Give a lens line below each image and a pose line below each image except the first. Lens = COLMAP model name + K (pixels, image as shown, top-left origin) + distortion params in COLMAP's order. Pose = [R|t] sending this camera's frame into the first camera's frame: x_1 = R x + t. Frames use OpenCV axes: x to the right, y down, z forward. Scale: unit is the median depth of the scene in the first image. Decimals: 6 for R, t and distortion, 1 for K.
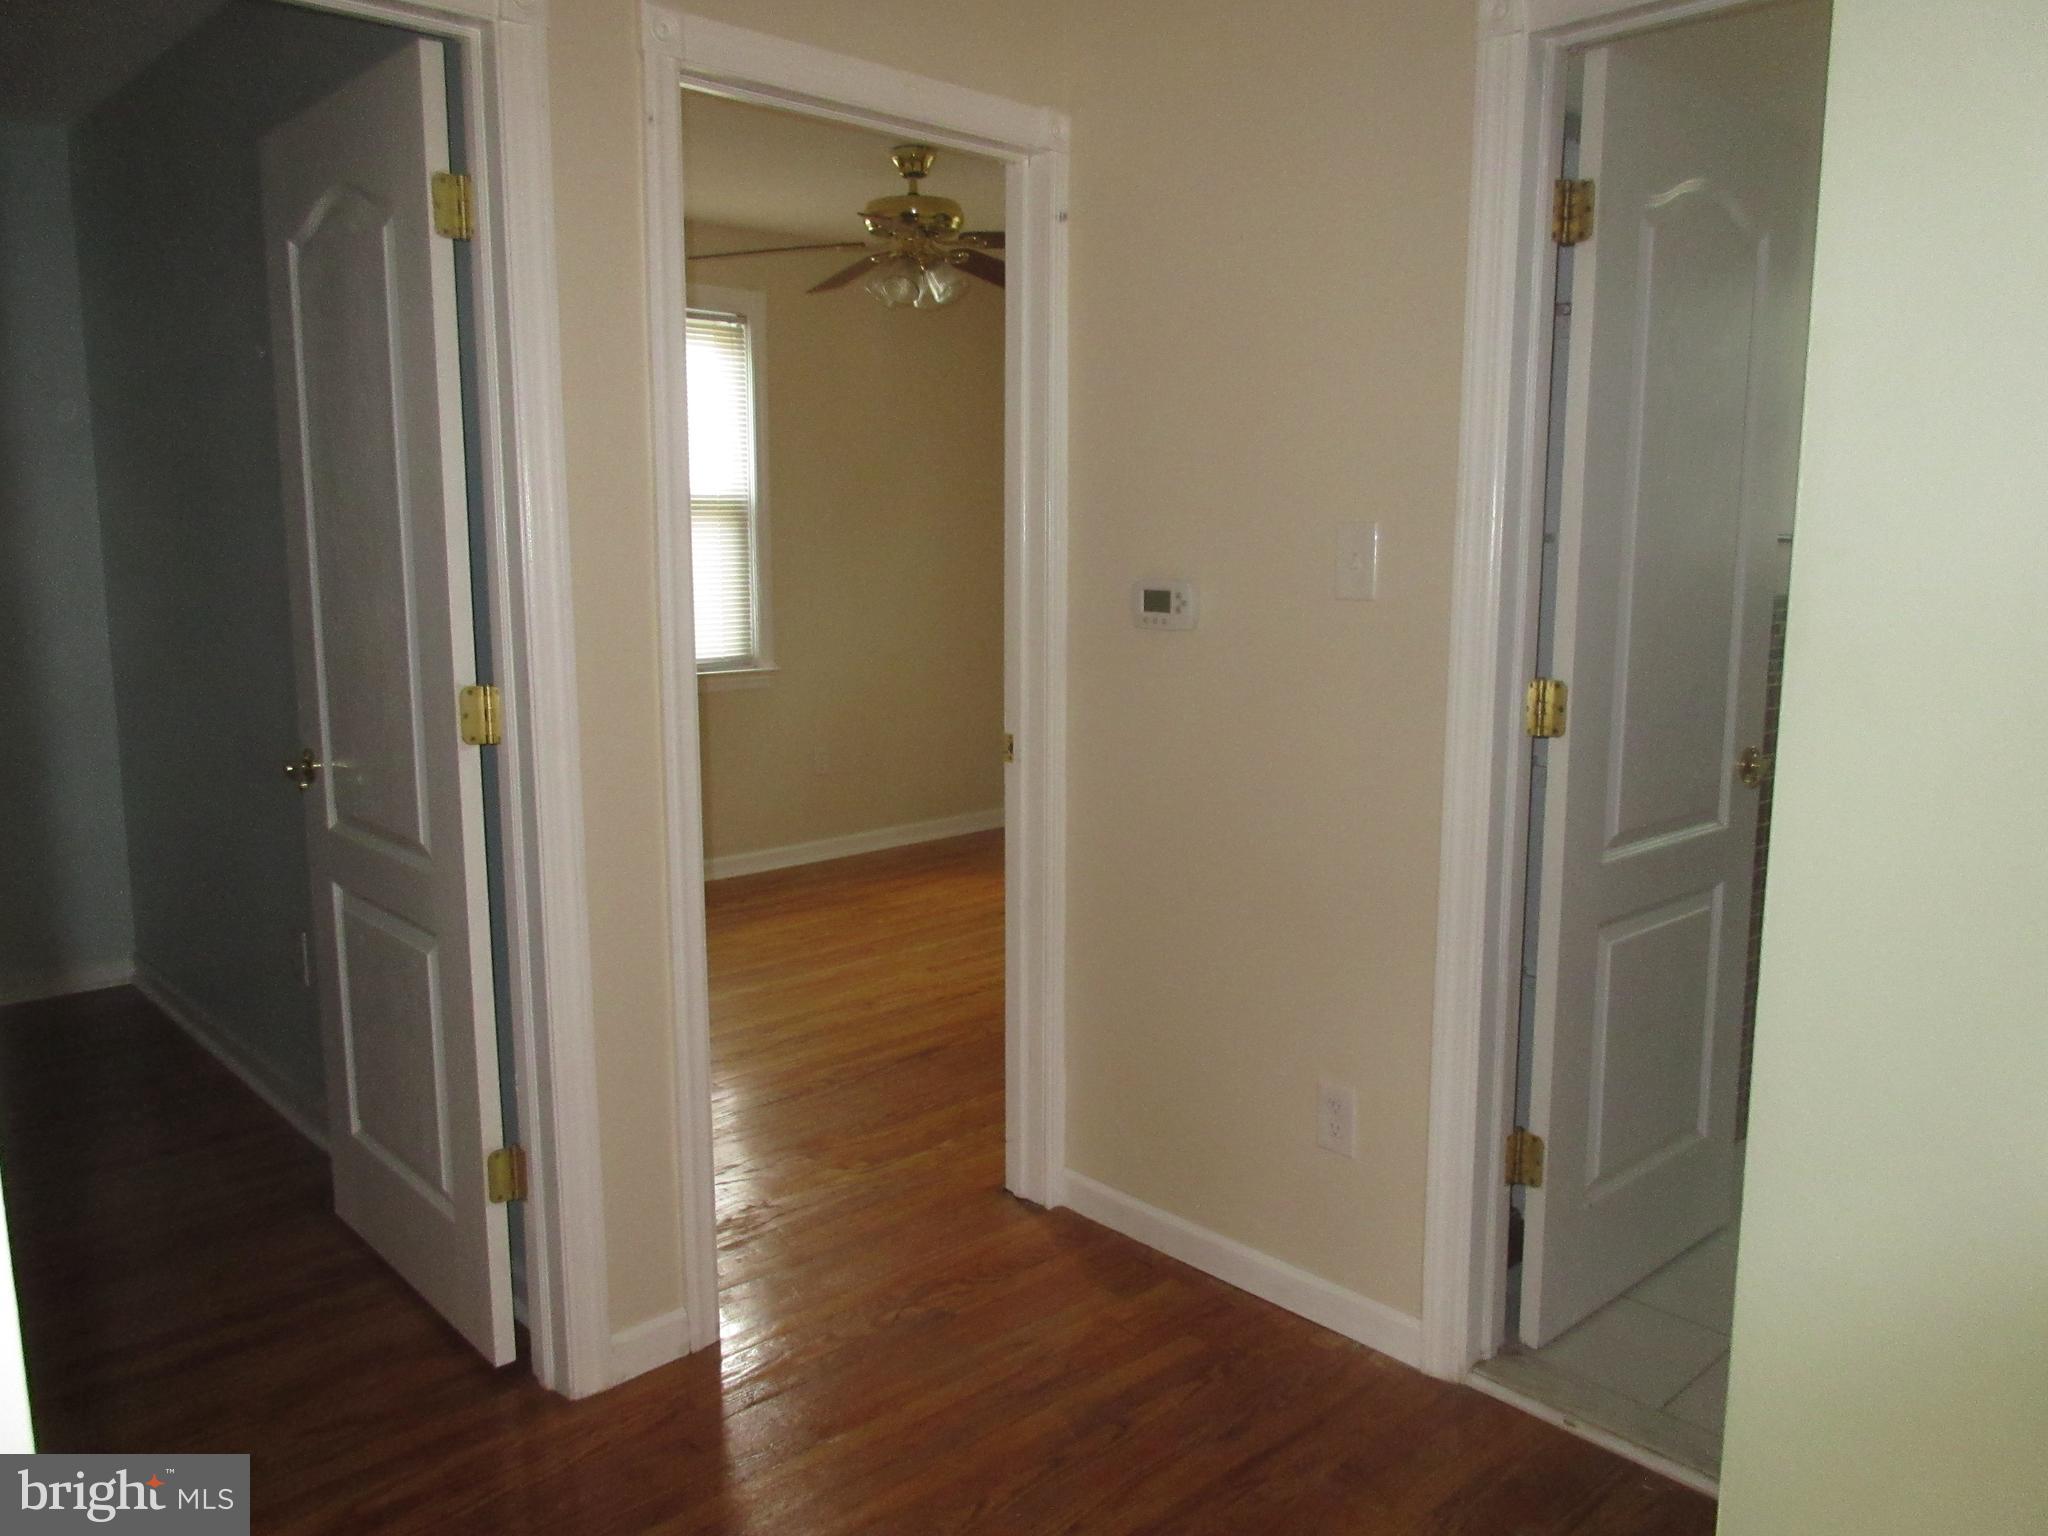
lens RADIAL K [[1520.6, 0, 1026.1], [0, 1520.6, 756.7], [0, 0, 1]] dist [-0.005830, -0.001149]
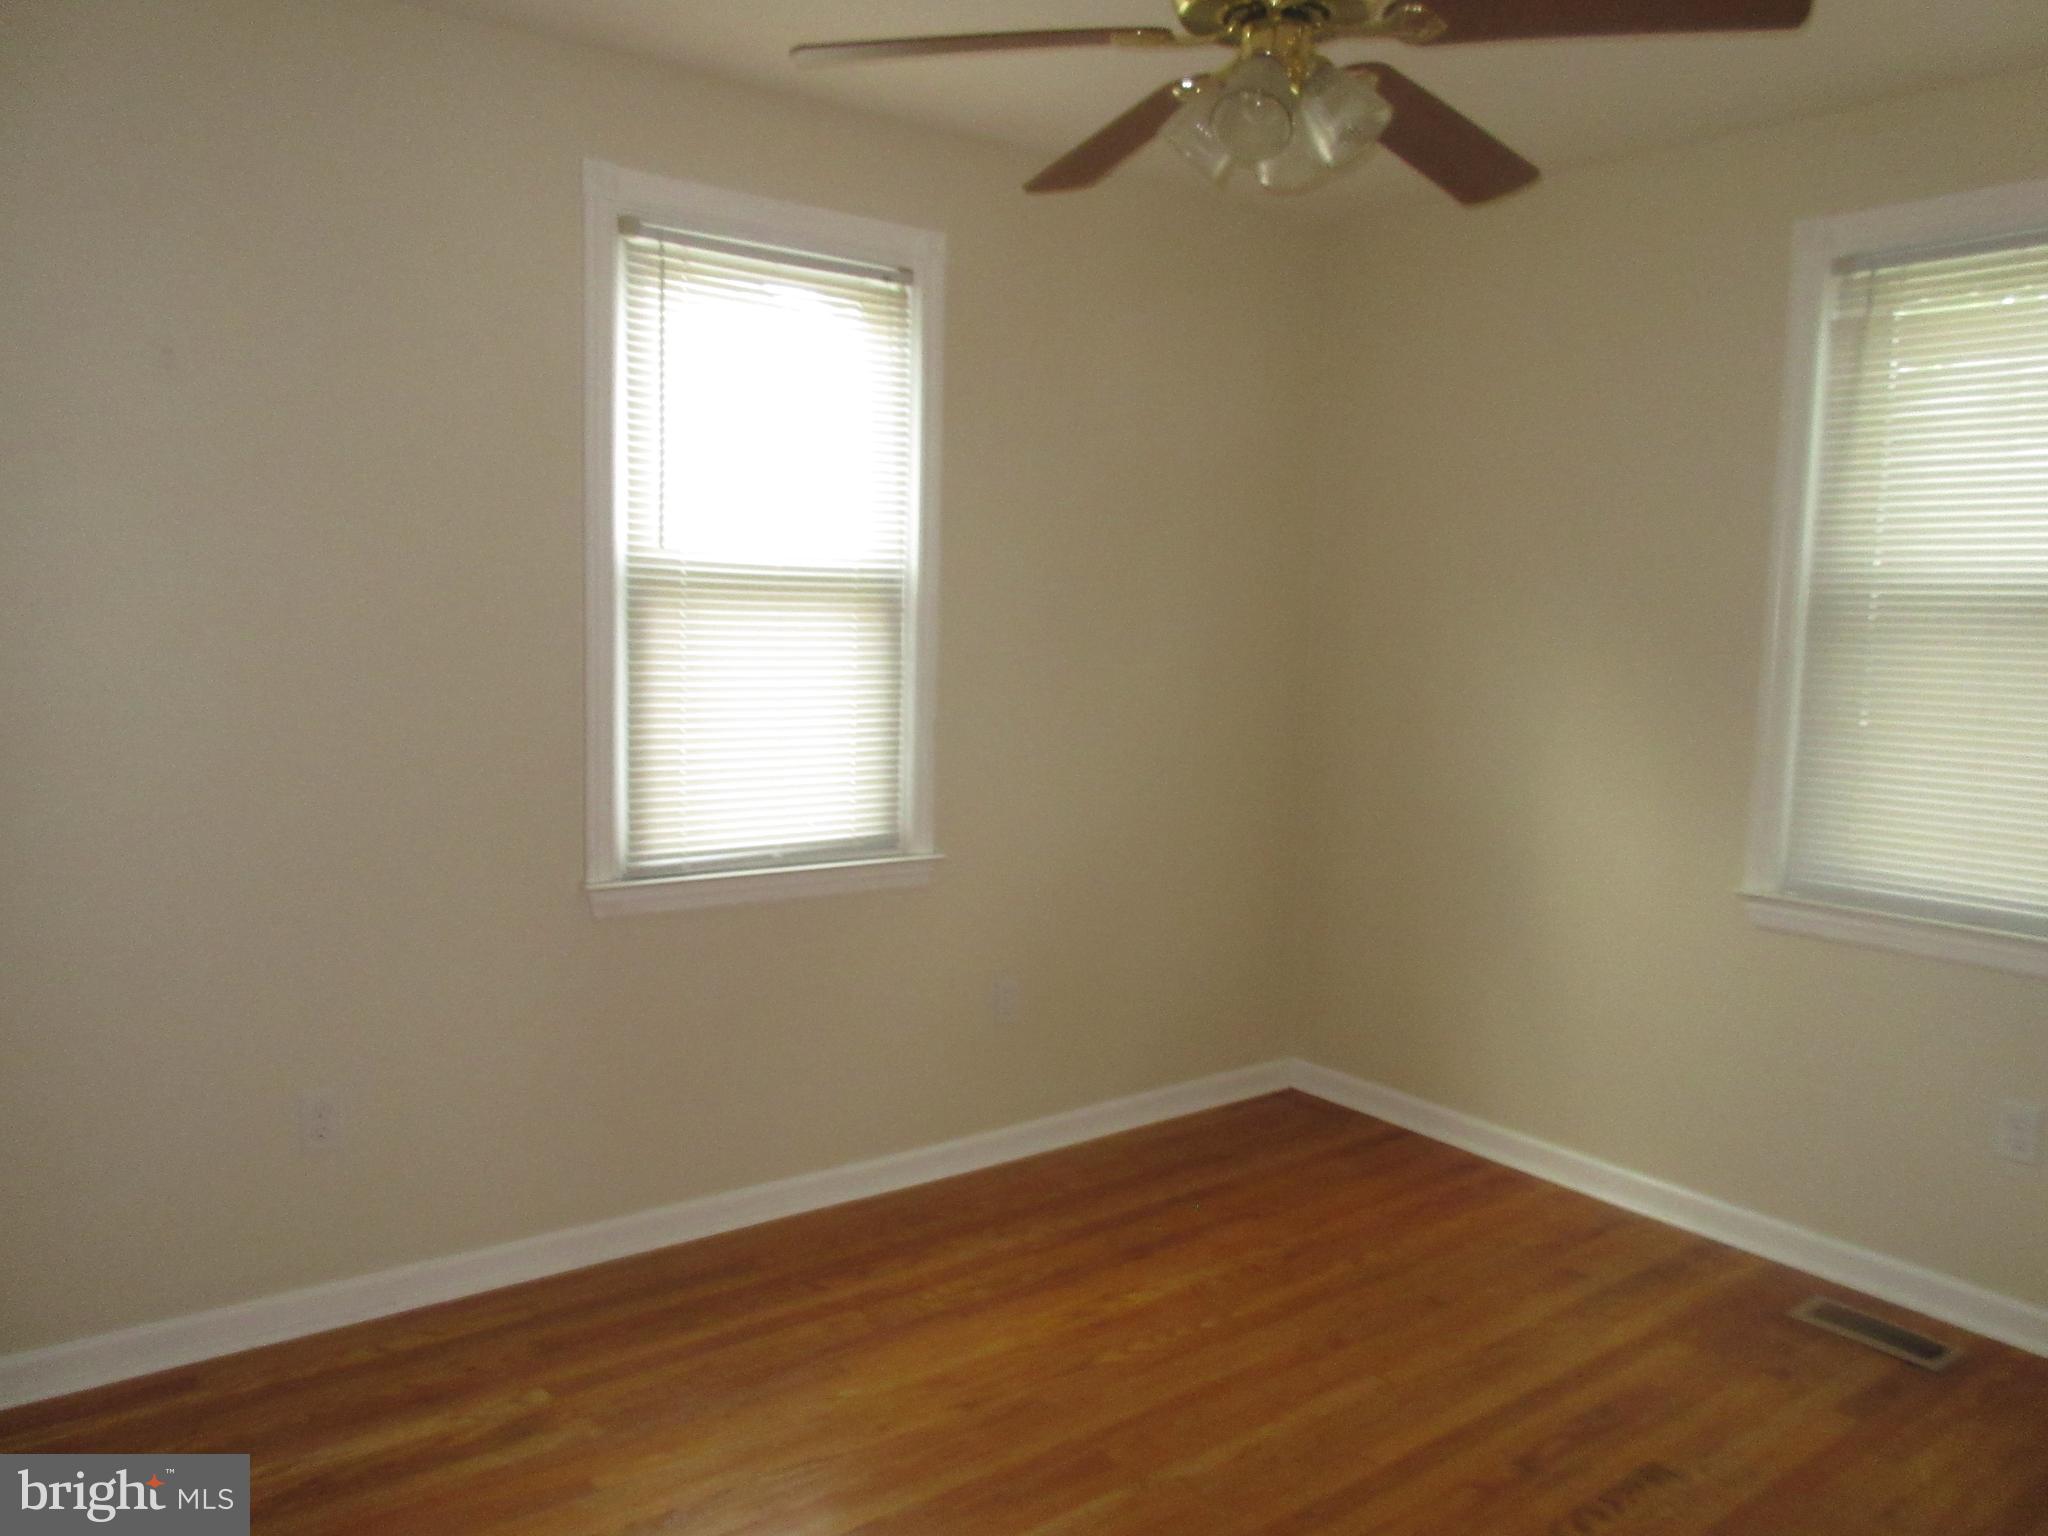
lens RADIAL K [[1520.6, 0, 1022.9], [0, 1520.6, 766.8], [0, 0, 1]] dist [-0.005830, -0.001149]
pose [[0.994443, 0.032459, -0.100148, -0.075036], [-0.037320, 0.998195, -0.047051, -0.068523], [0.098440, 0.050527, 0.993859, 0.418814]]
